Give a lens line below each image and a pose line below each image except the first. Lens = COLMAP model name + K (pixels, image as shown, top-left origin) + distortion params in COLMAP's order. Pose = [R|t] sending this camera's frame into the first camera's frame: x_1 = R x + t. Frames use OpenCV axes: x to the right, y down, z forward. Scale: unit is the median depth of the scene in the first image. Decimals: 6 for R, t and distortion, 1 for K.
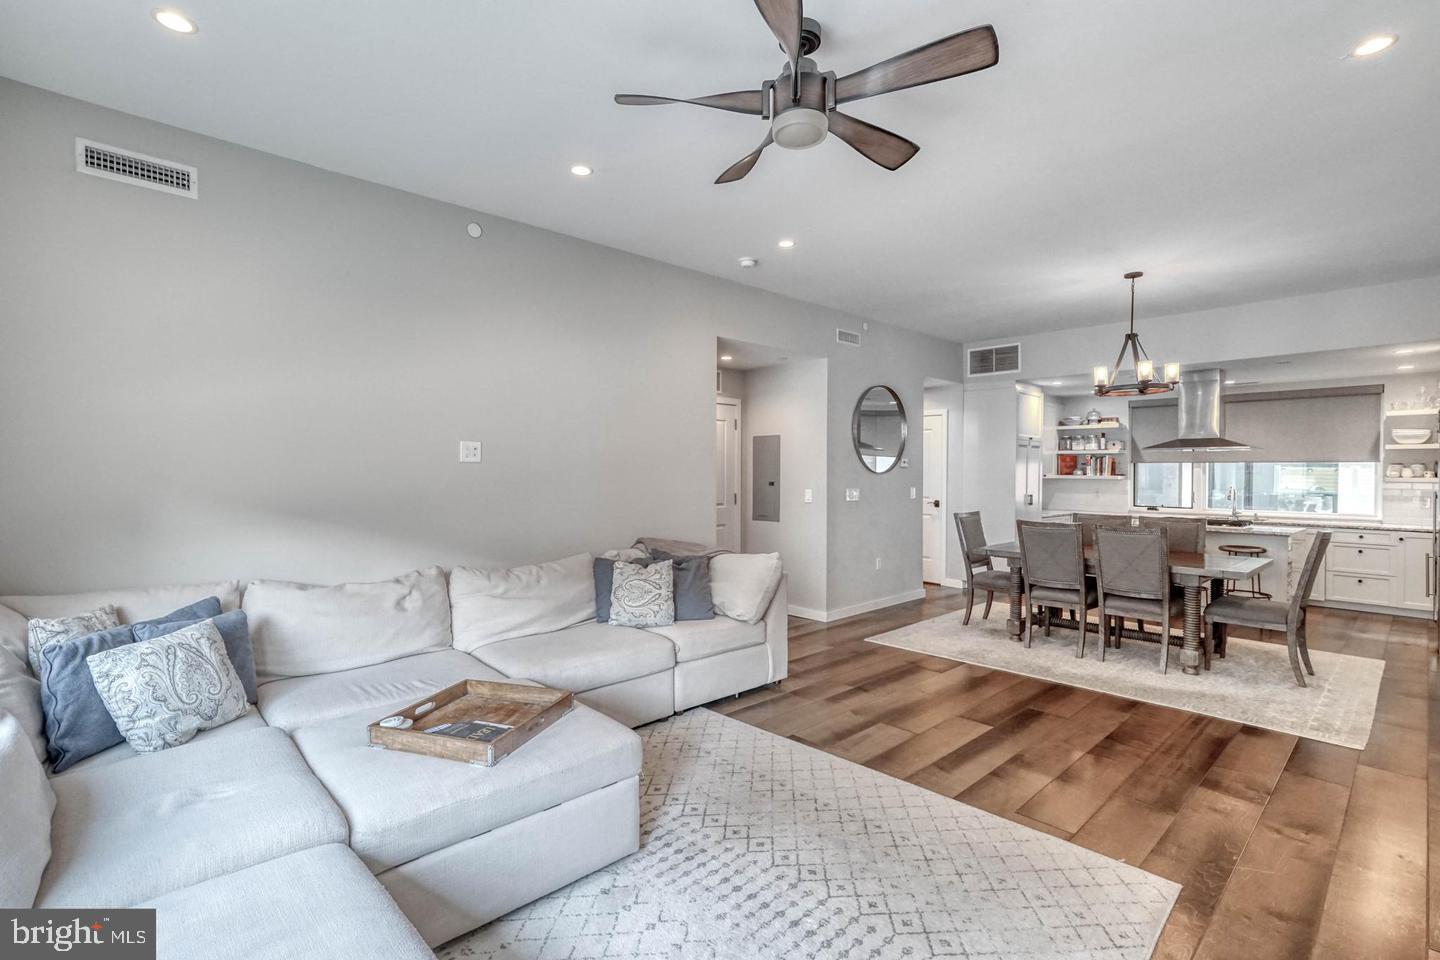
lens RADIAL K [[664.3, 0, 720.0], [0, 664.3, 480.0], [0, 0, 1]] dist [0.015225, 0.000684]
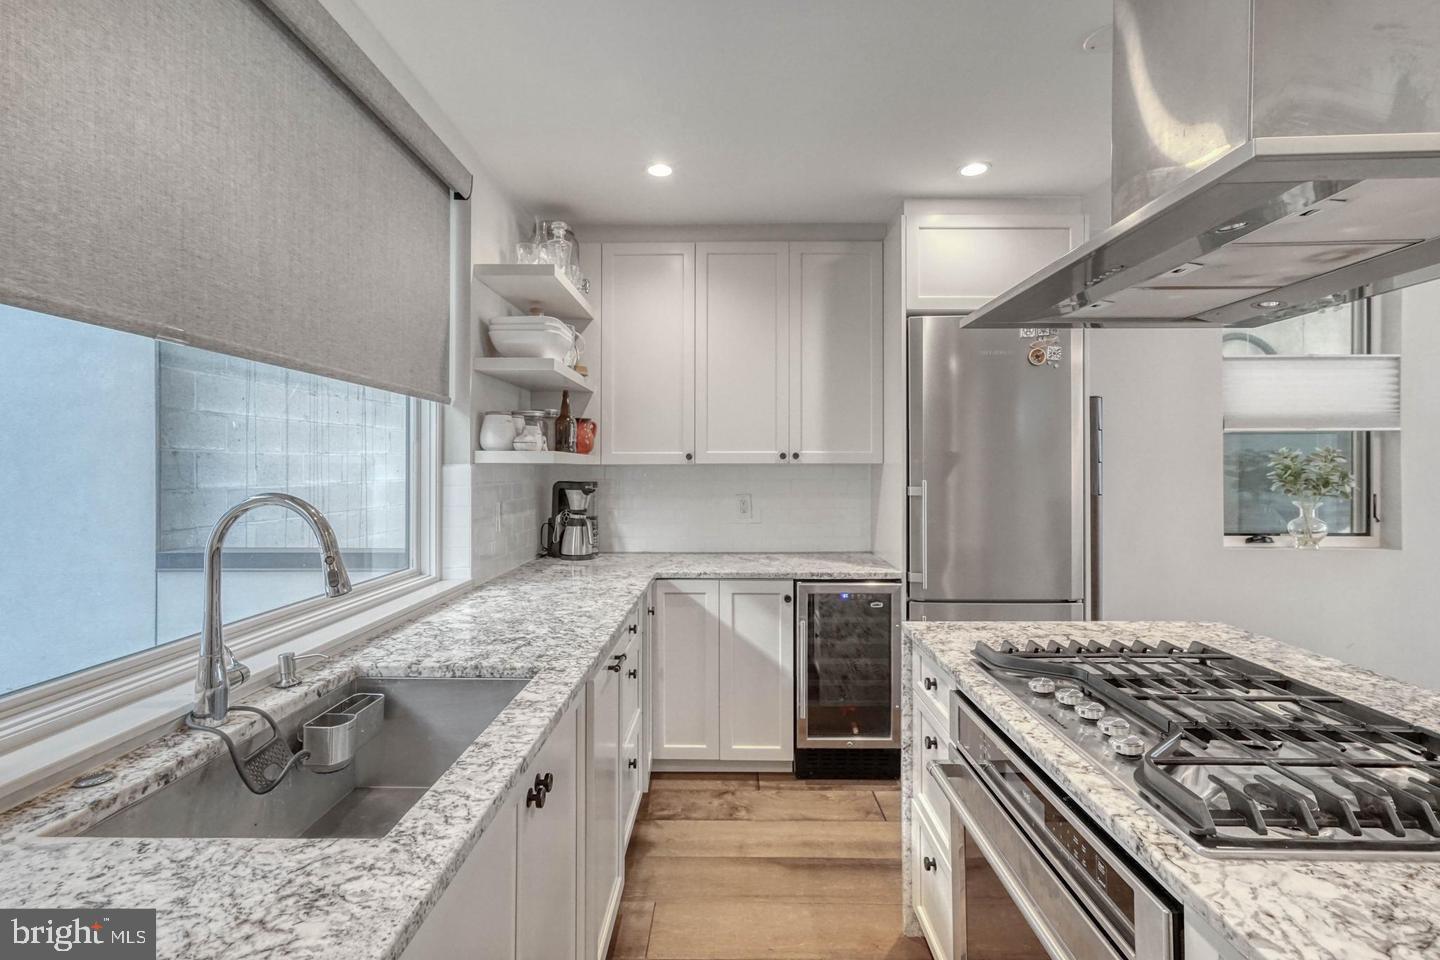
lens RADIAL K [[654.7, 0, 726.3], [0, 654.7, 464.9], [0, 0, 1]] dist [0.000902, 0.006267]
pose [[-0.719495, -0.003901, 0.694486, 0.665721], [0.004753, 0.999933, 0.010541, 0.000207], [-0.694481, 0.010885, -0.719429, 1.148171]]
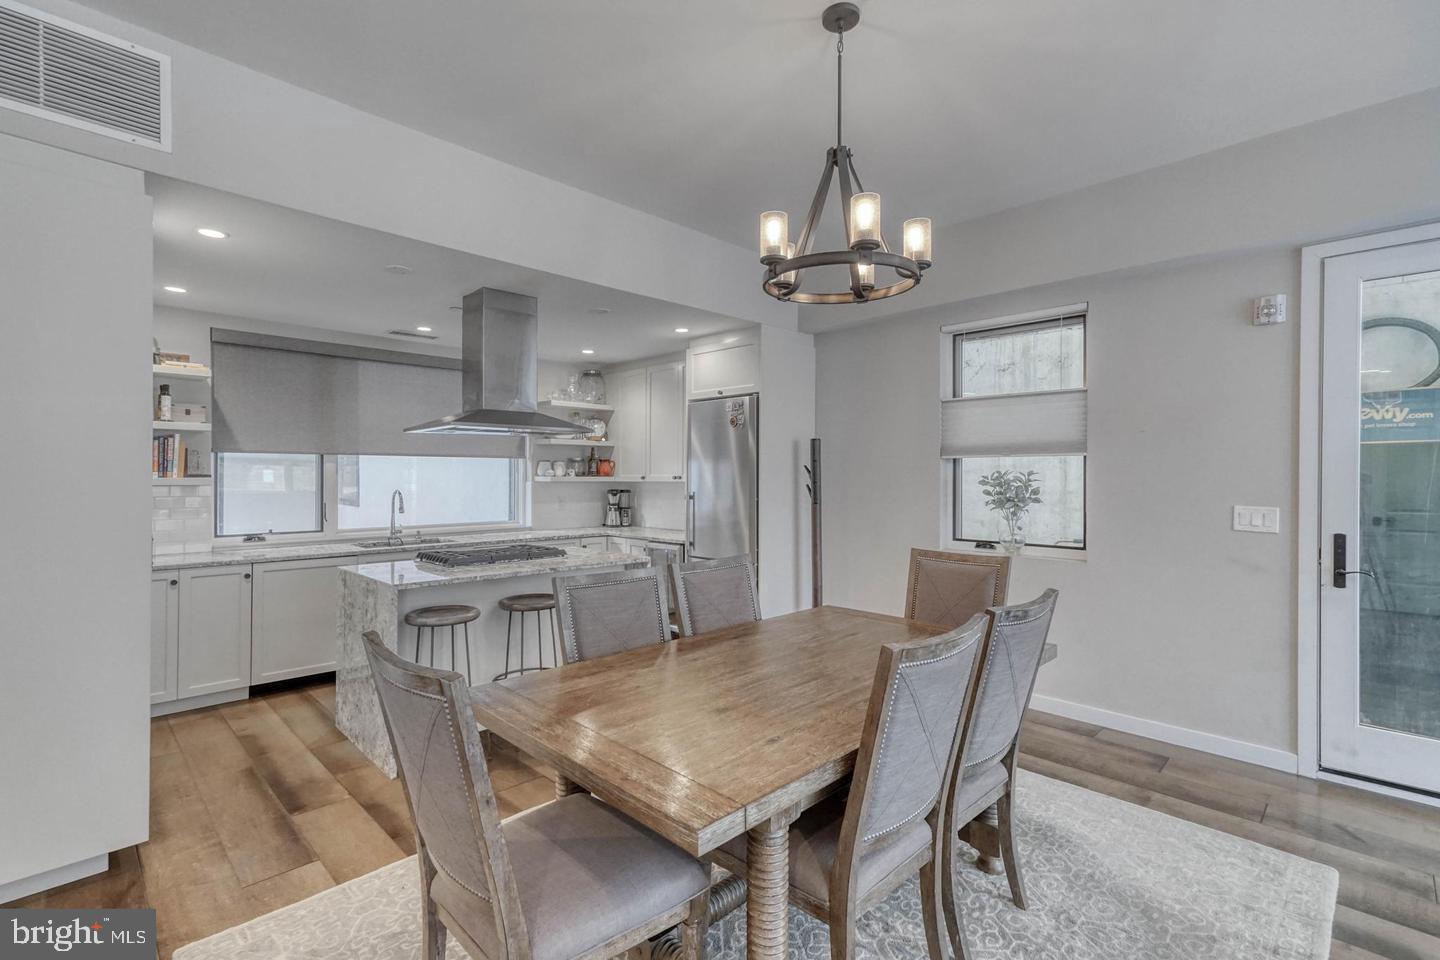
lens RADIAL K [[655.4, 0, 713.0], [0, 655.4, 480.4], [0, 0, 1]] dist [-0.014115, 0.012159]
pose [[-0.021906, -0.014157, 0.999660, 0.143089], [0.011389, 0.999831, 0.014409, -0.008307], [-0.999695, 0.011700, -0.021741, 0.788135]]
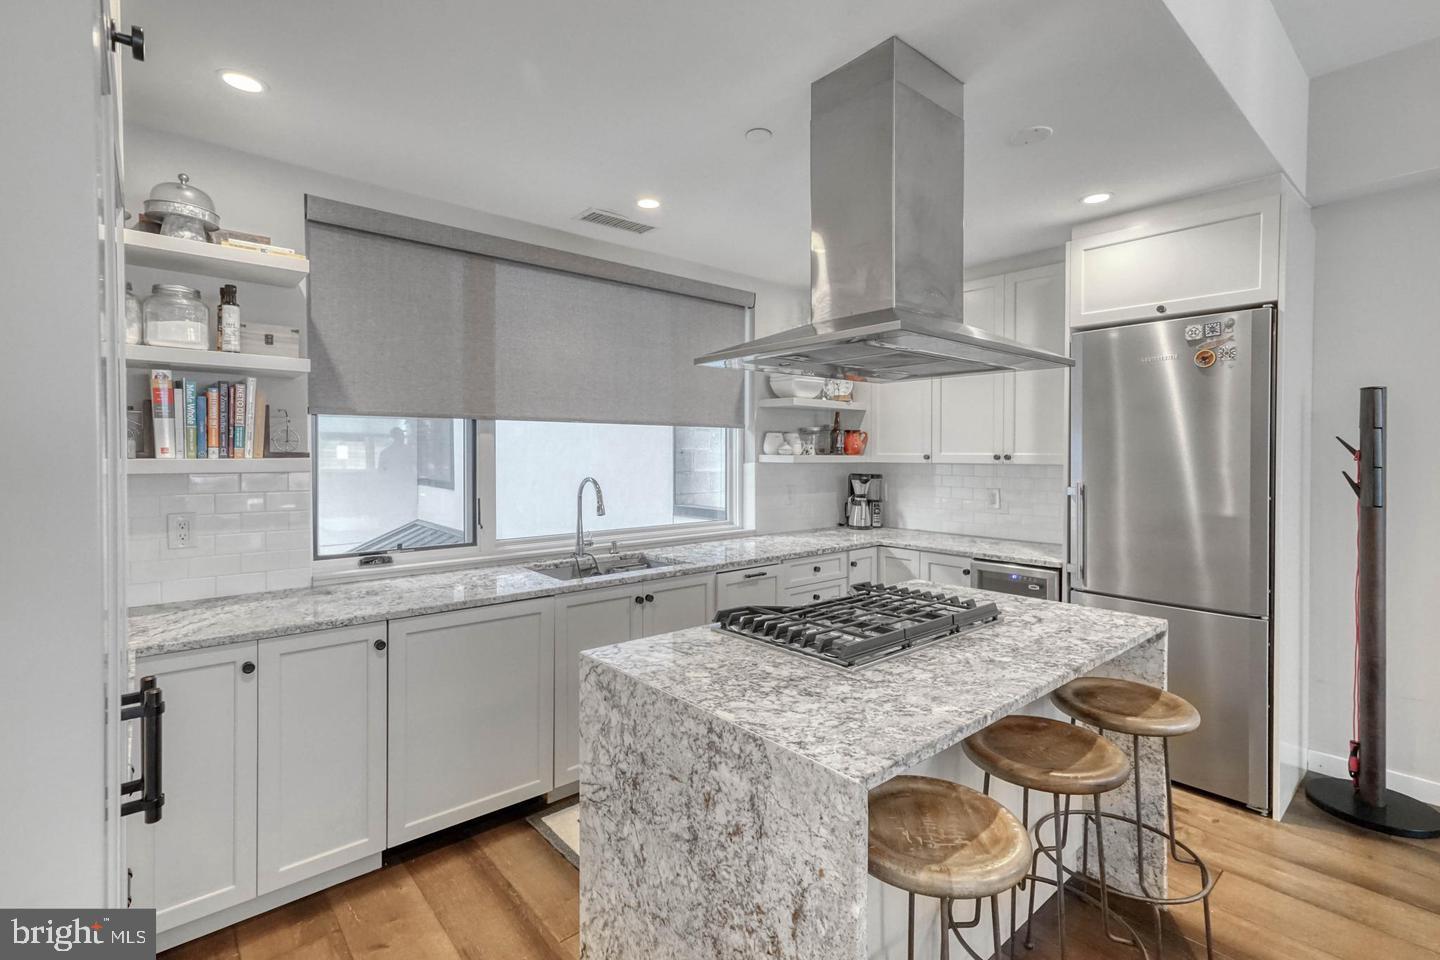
lens RADIAL K [[662.2, 0, 720.9], [0, 662.2, 466.4], [0, 0, 1]] dist [0.001347, 0.000721]
pose [[0.045994, -0.028557, 0.998533, 0.417232], [0.011099, 0.999544, 0.028074, -0.010352], [-0.998880, 0.009792, 0.046290, 1.005075]]
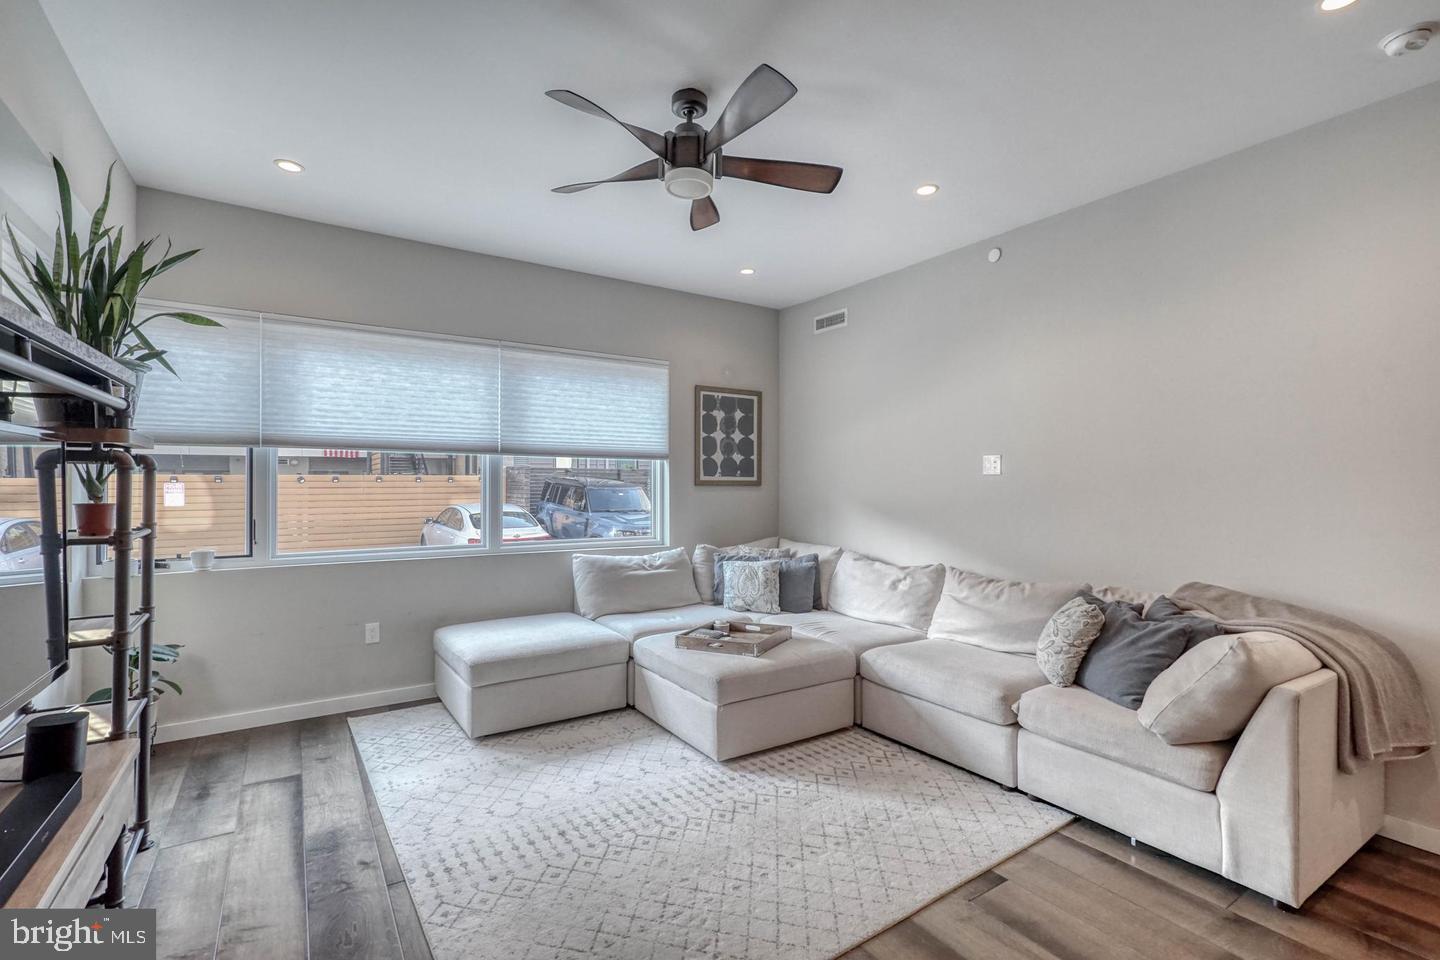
lens RADIAL K [[655.4, 0, 713.0], [0, 655.4, 480.4], [0, 0, 1]] dist [-0.014115, 0.012159]
pose [[-0.178514, -0.009060, -0.983896, 0.396863], [-0.016425, 0.999846, -0.006226, -0.002091], [0.983800, 0.015049, -0.178636, 0.408025]]
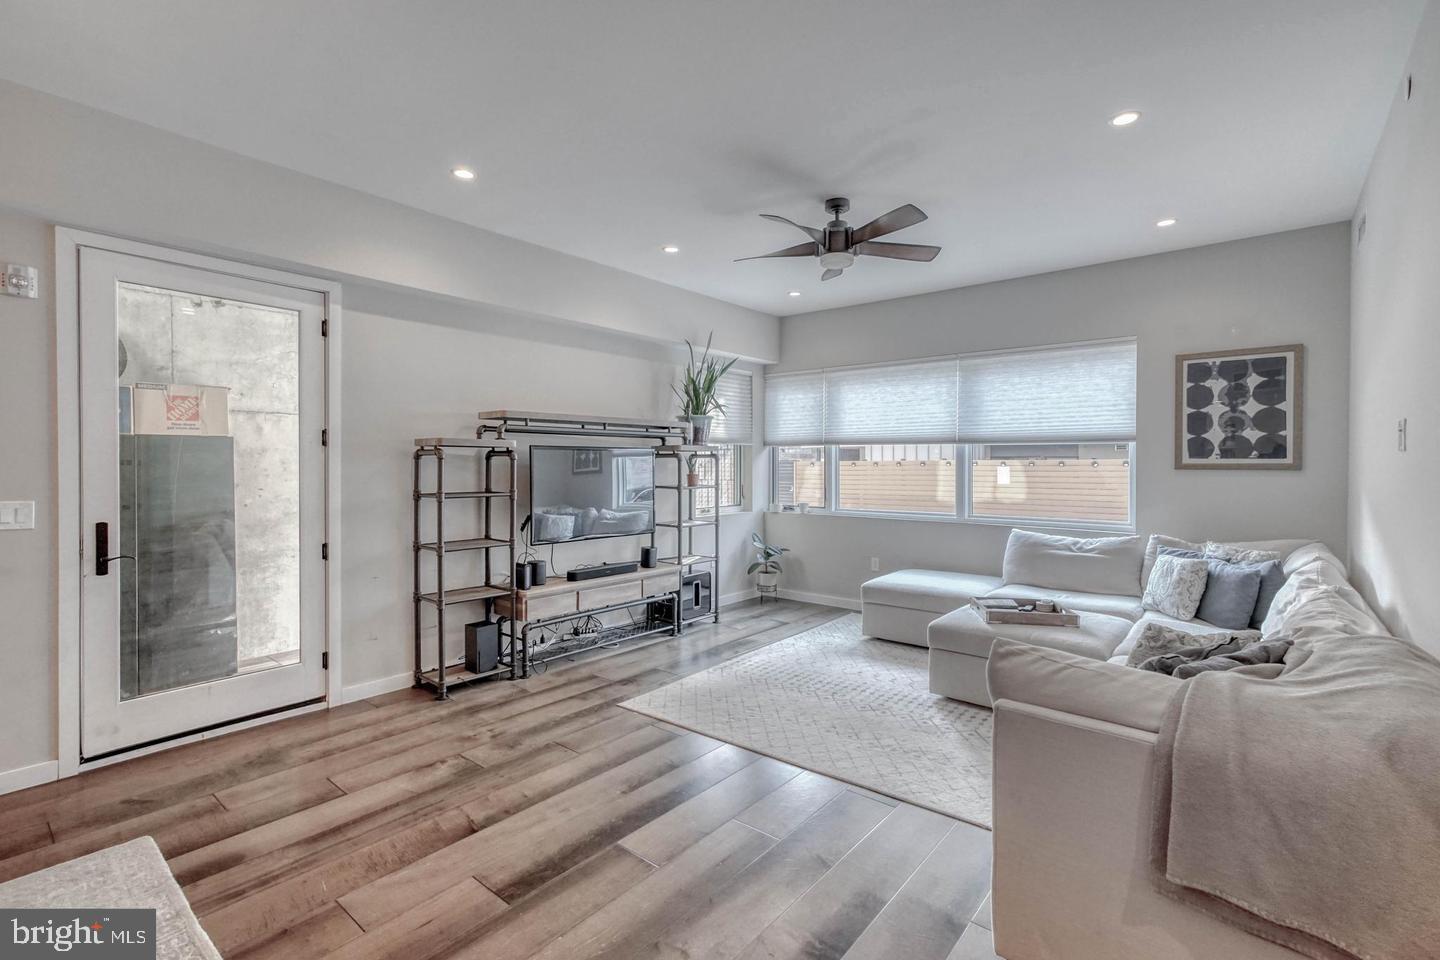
lens RADIAL K [[651.4, 0, 722.1], [0, 651.4, 473.7], [0, 0, 1]] dist [-0.000816, 0.000069]
pose [[-0.991902, -0.004741, -0.126919, 0.200130], [-0.008166, 0.999616, 0.026479, -0.009707], [0.126745, 0.027301, -0.991560, 0.845176]]
